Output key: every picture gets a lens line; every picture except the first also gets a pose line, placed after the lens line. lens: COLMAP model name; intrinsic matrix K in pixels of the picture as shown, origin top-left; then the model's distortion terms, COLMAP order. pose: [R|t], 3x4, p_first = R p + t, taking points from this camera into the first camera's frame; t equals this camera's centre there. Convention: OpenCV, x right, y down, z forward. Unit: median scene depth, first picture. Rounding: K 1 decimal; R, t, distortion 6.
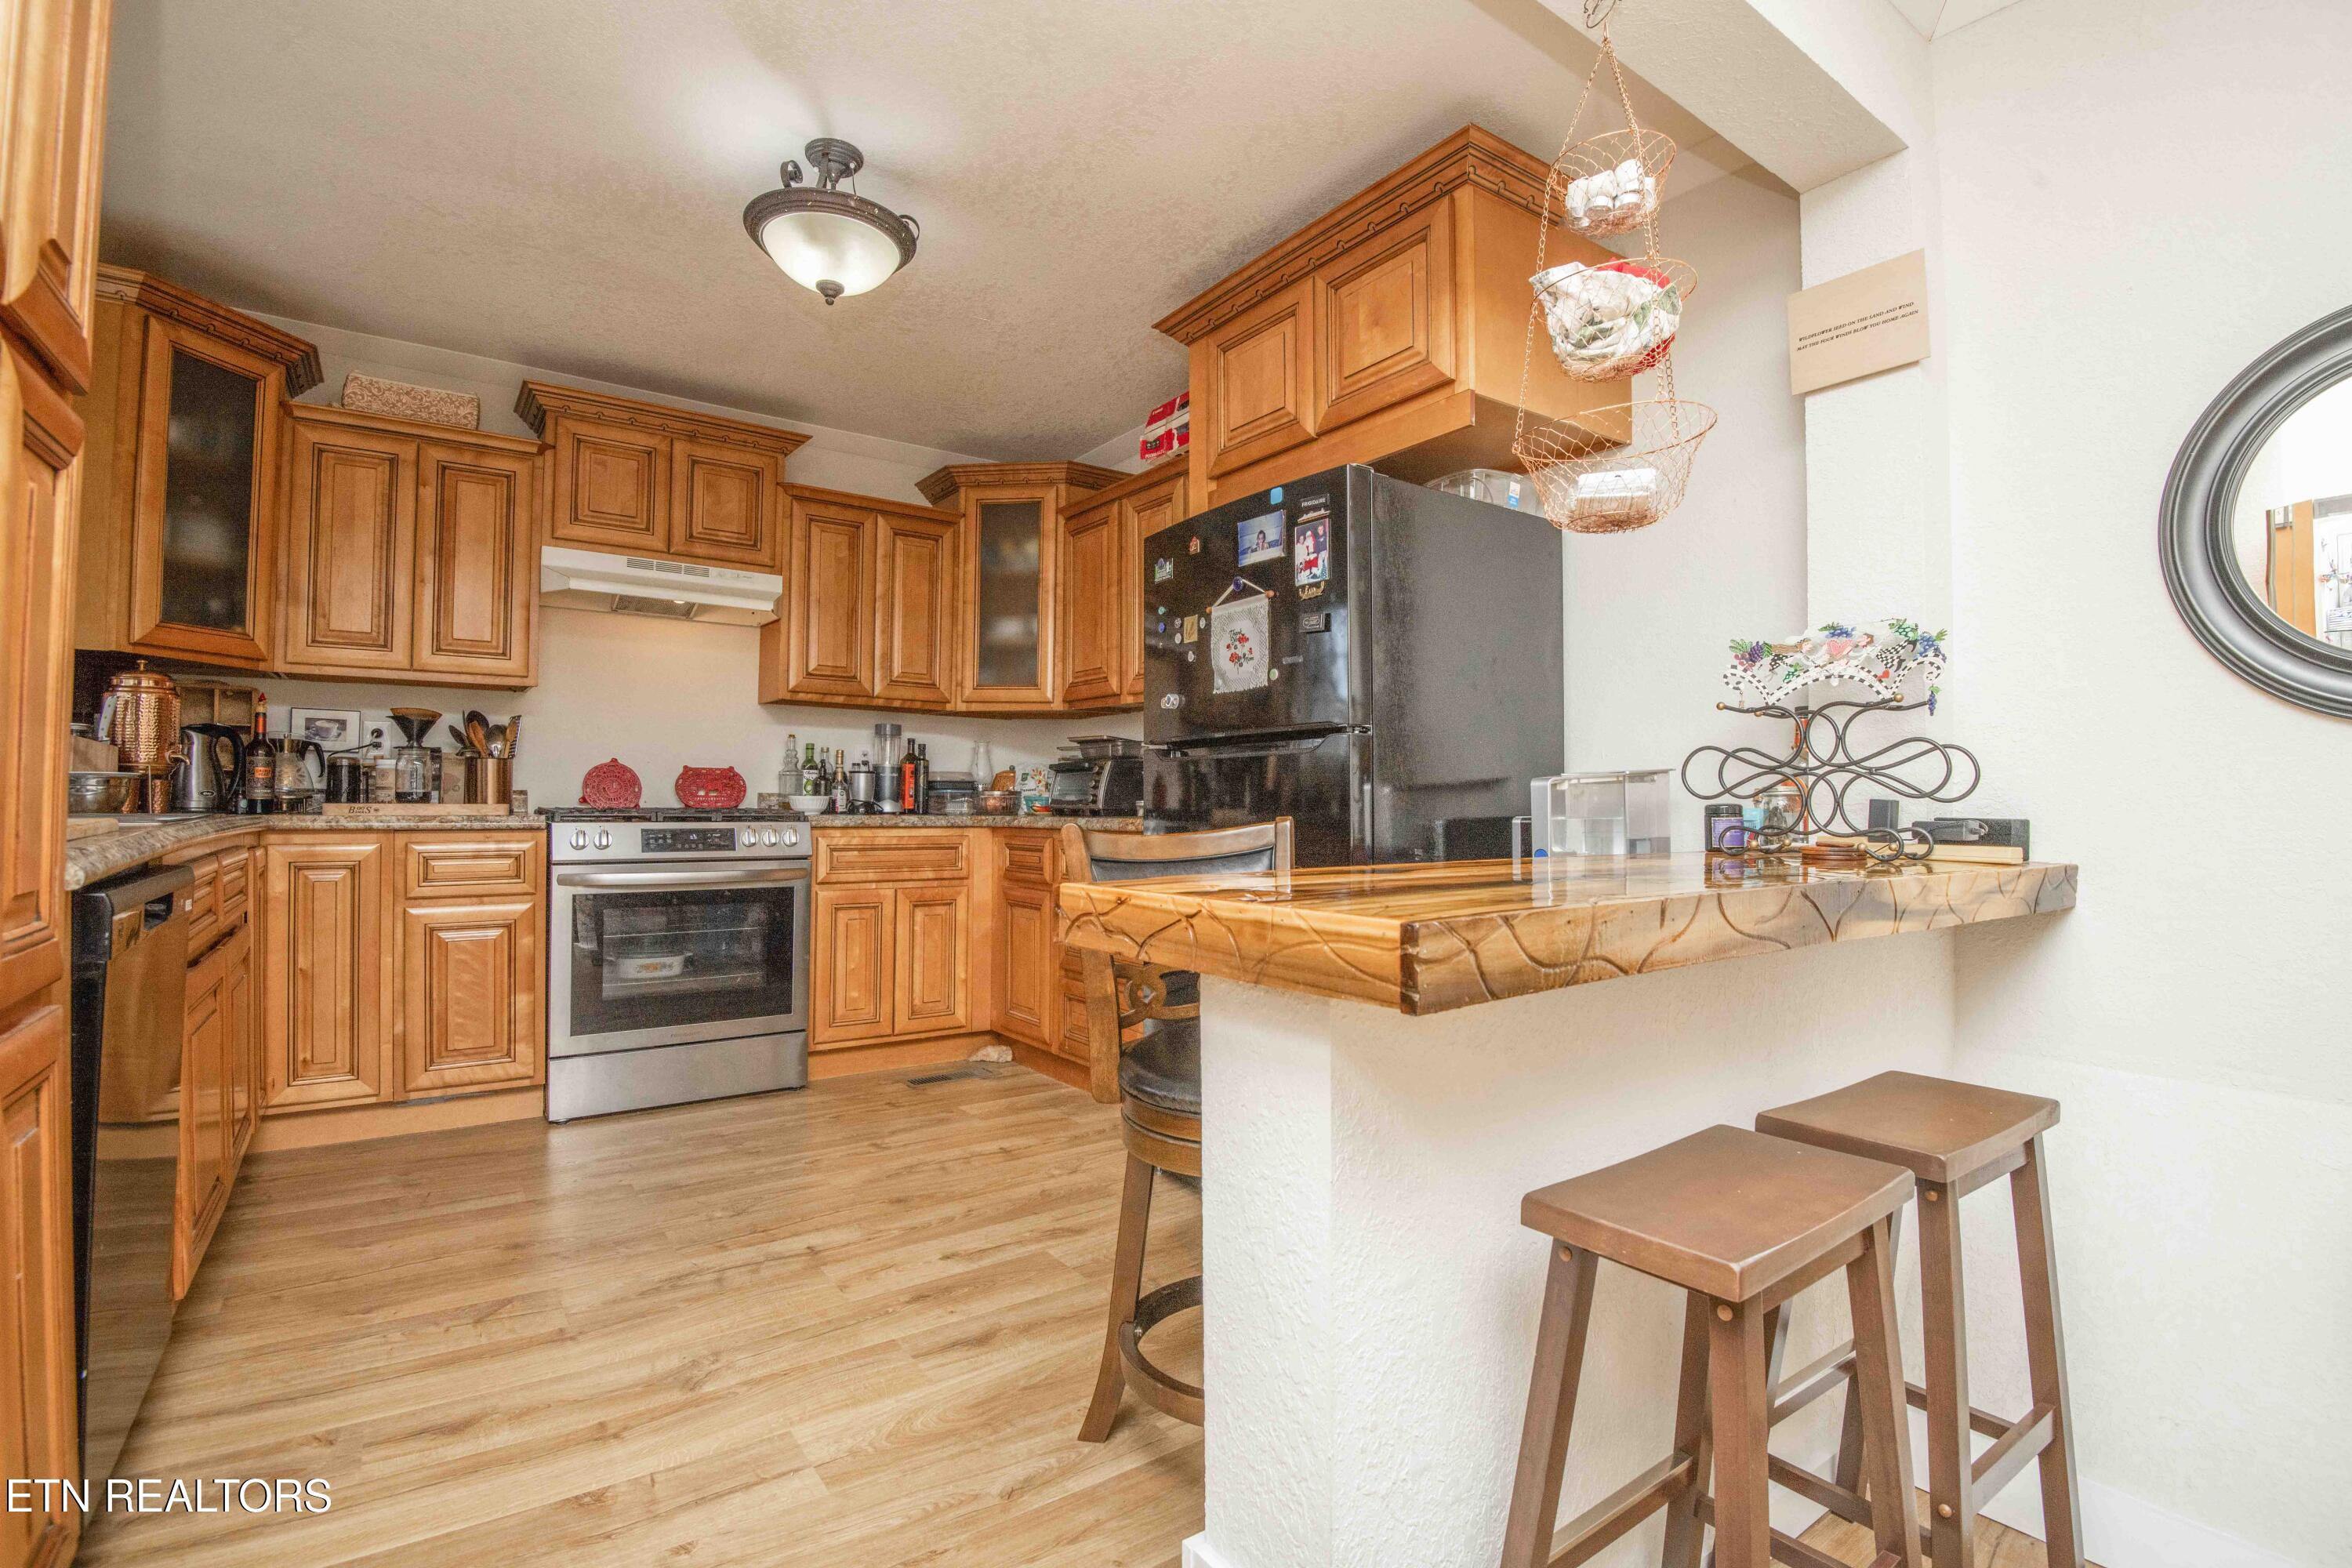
lens RADIAL K [[967.2, 0, 1183.7], [0, 967.2, 775.1], [0, 0, 1]] dist [-0.001732, -0.022331]
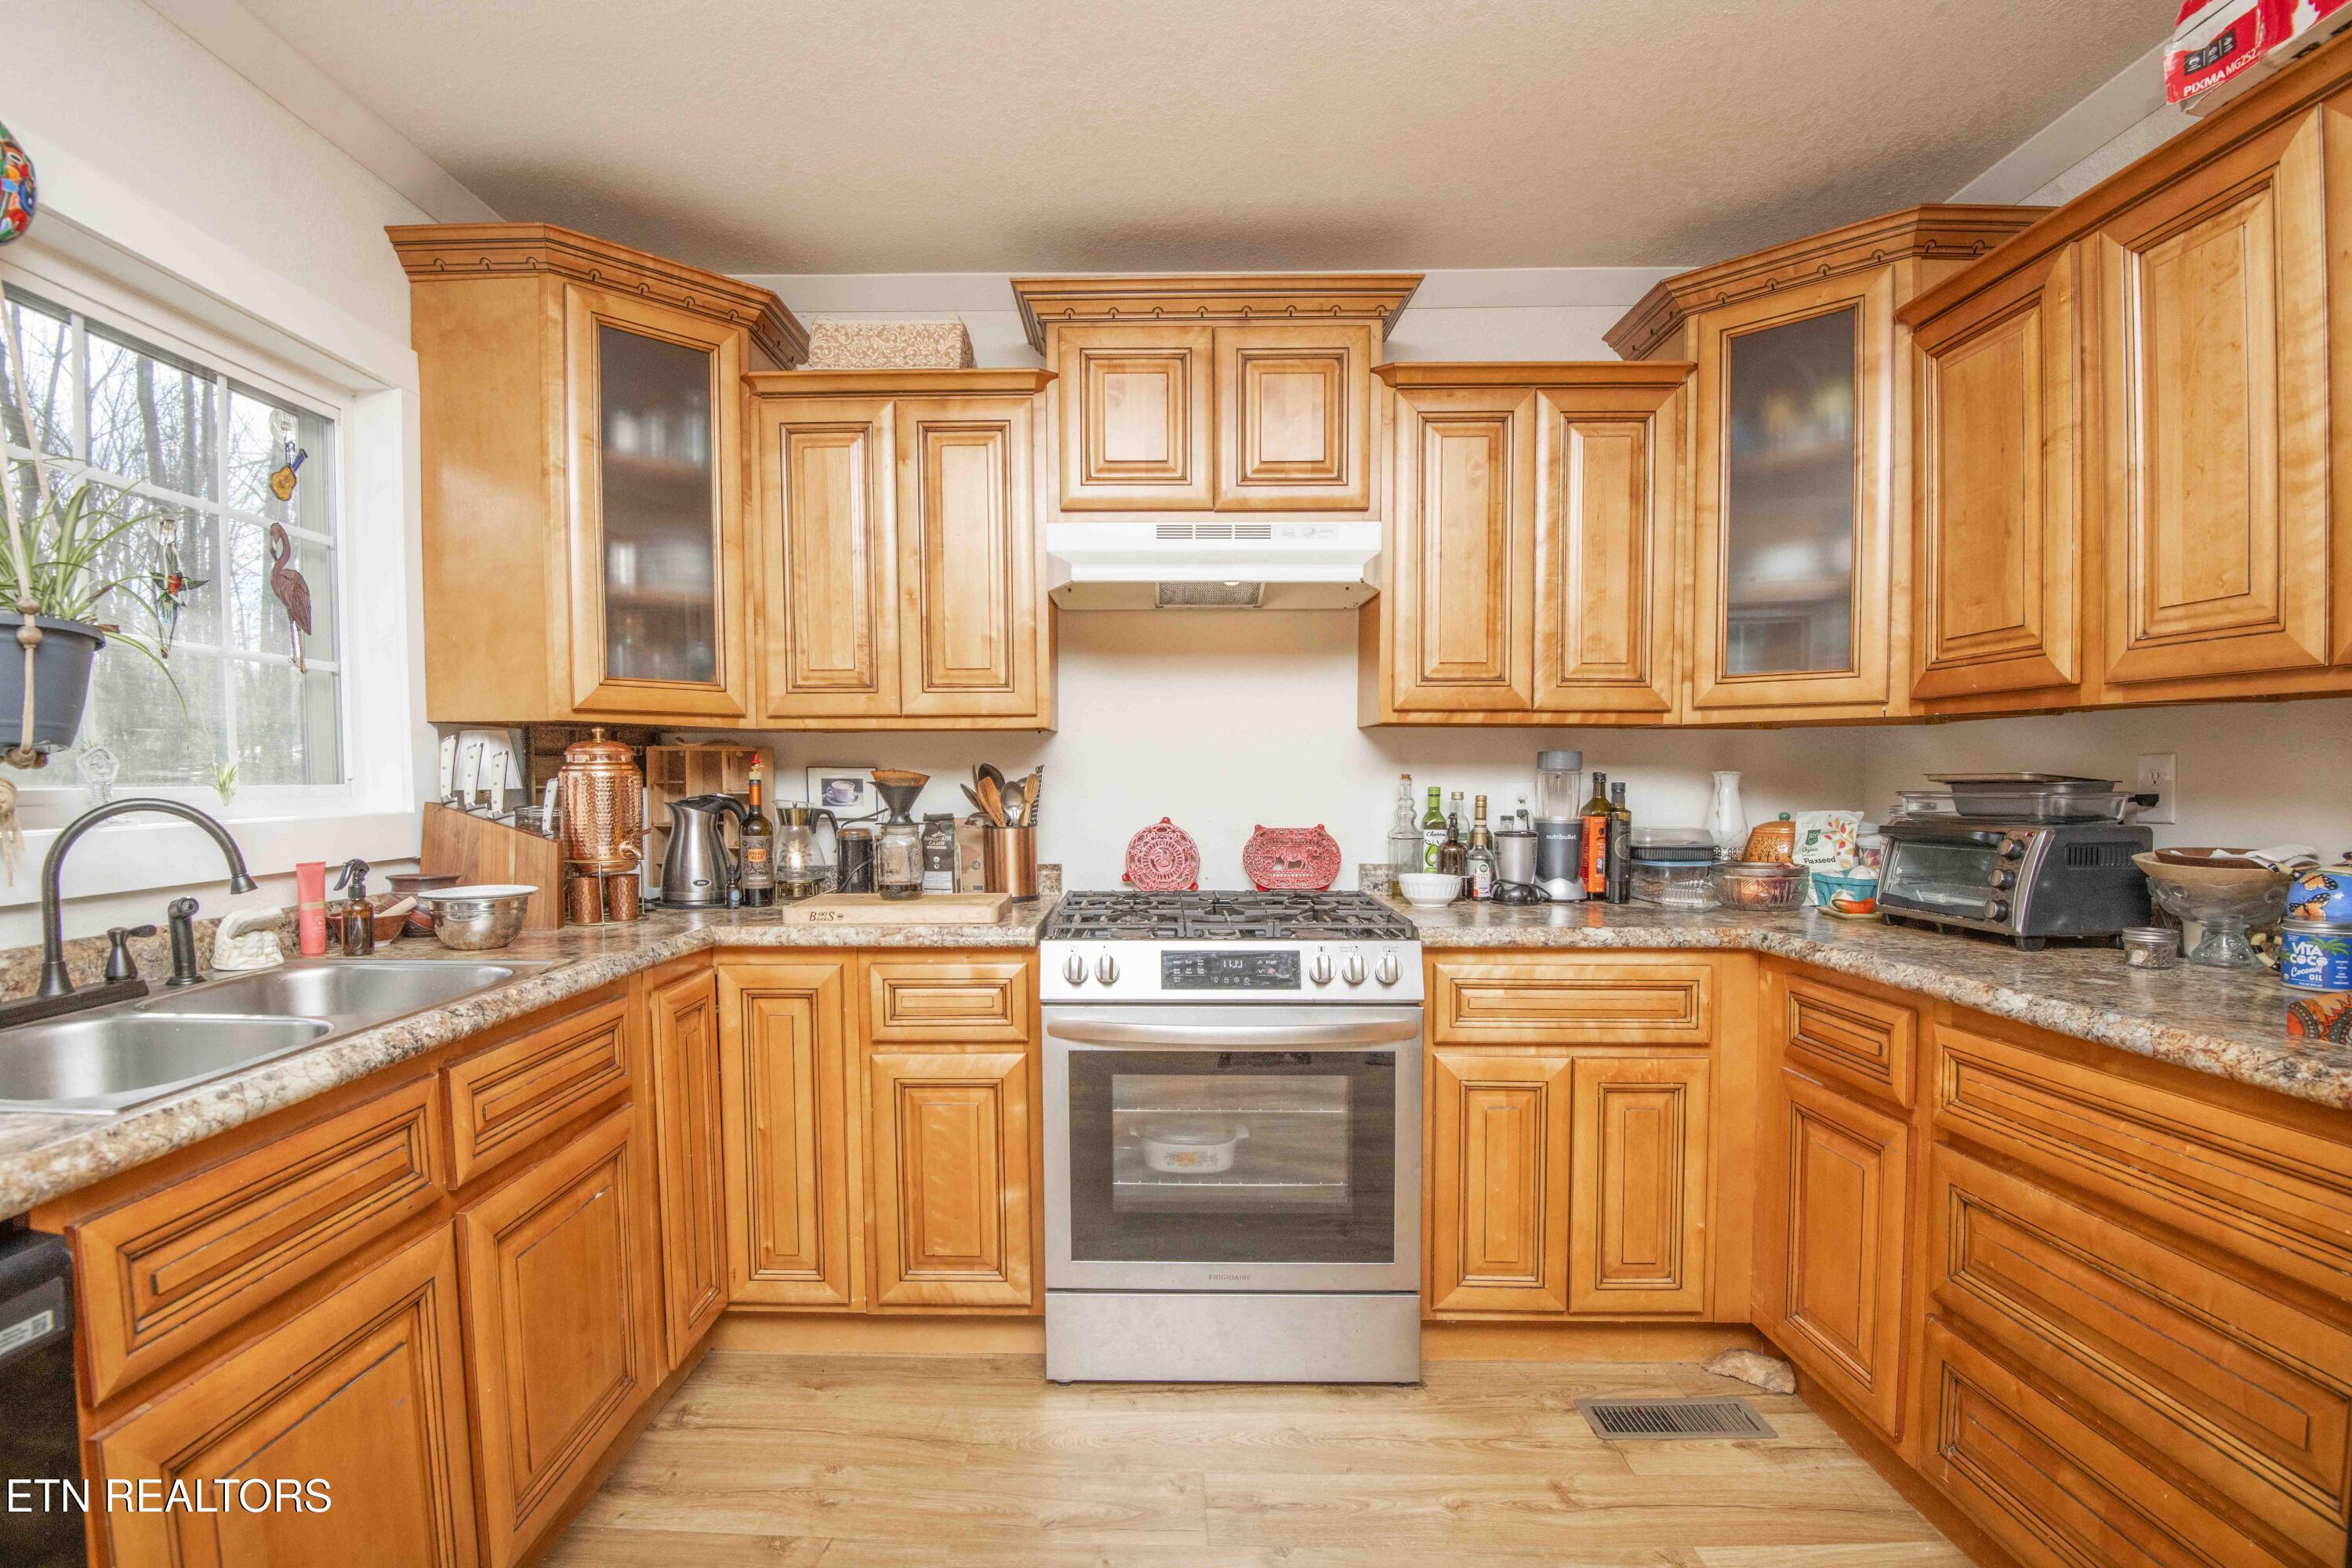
lens RADIAL K [[1116.7, 0, 1175.2], [0, 1116.7, 819.5], [0, 0, 1]] dist [-0.009009, -0.020794]
pose [[0.805478, 0.010608, -0.592530, -0.112573], [0.019063, 0.998859, 0.043797, -0.057136], [0.592318, -0.046572, 0.804357, 0.386373]]
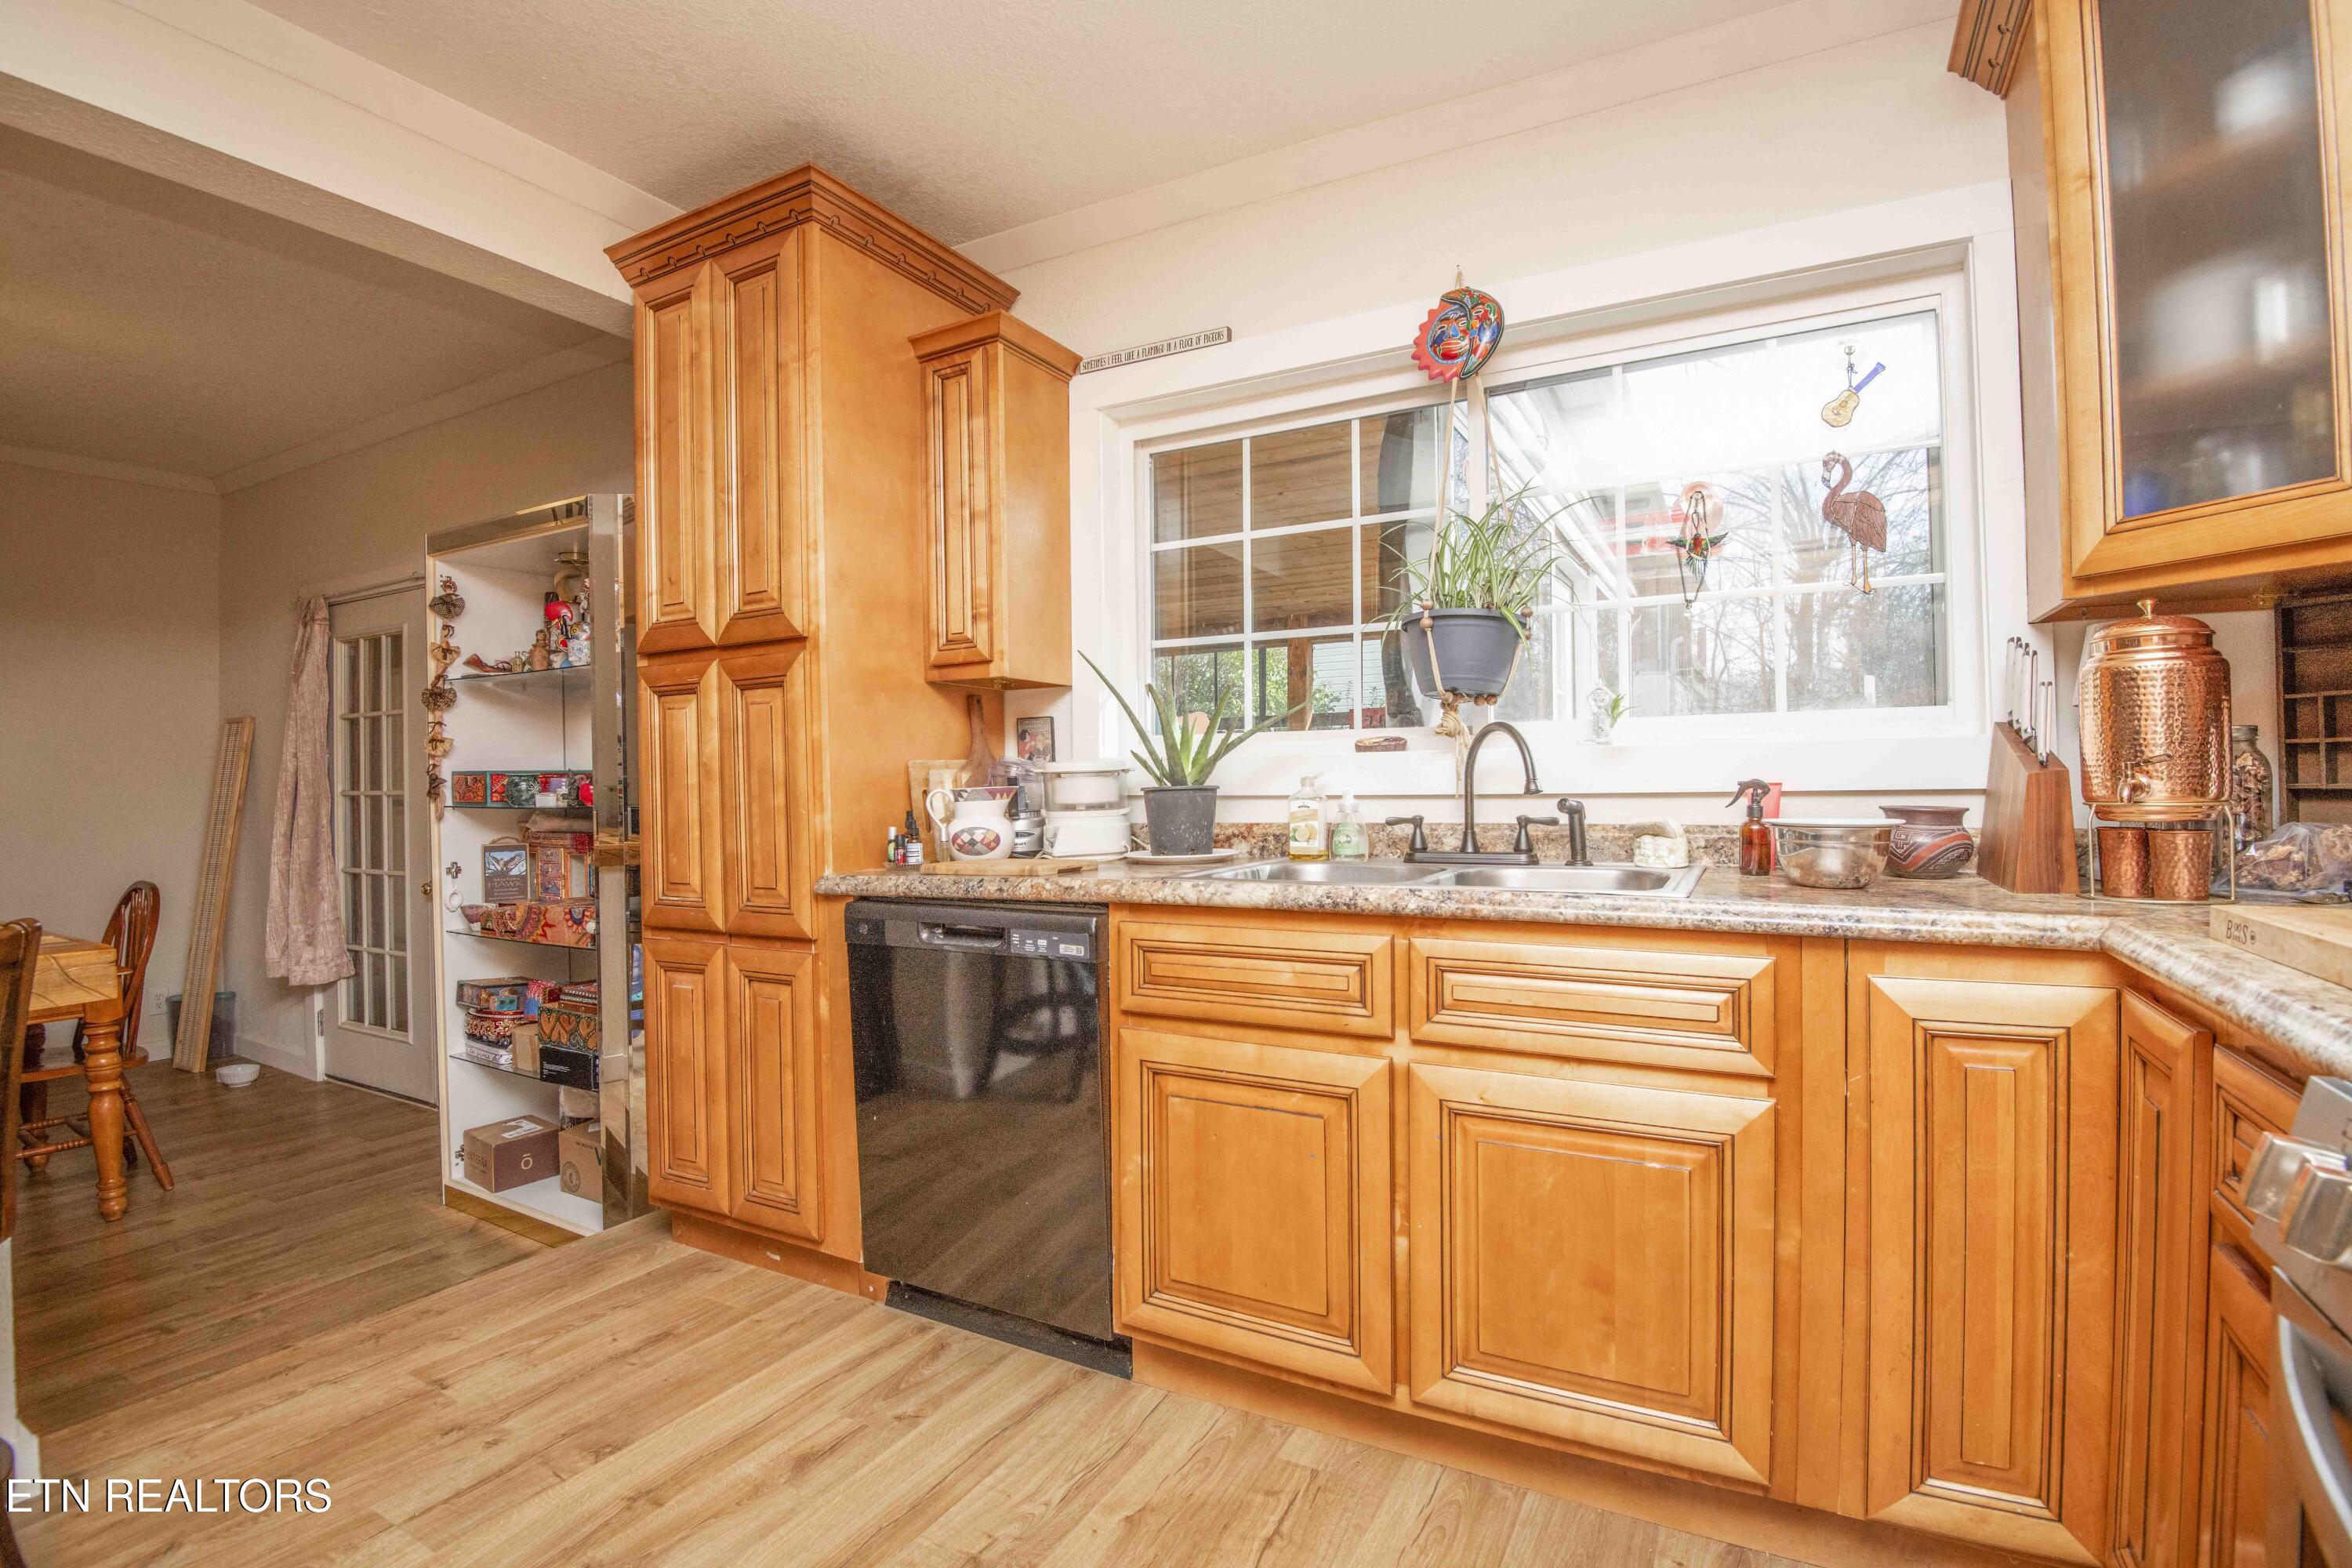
lens RADIAL K [[1094.0, 0, 1188.1], [0, 1094.0, 779.7], [0, 0, 1]] dist [-0.005545, -0.022000]
pose [[-0.898984, 0.003098, -0.437970, -0.287528], [0.013136, 0.999716, -0.019893, -0.013445], [0.437784, -0.023636, -0.898769, 0.967798]]
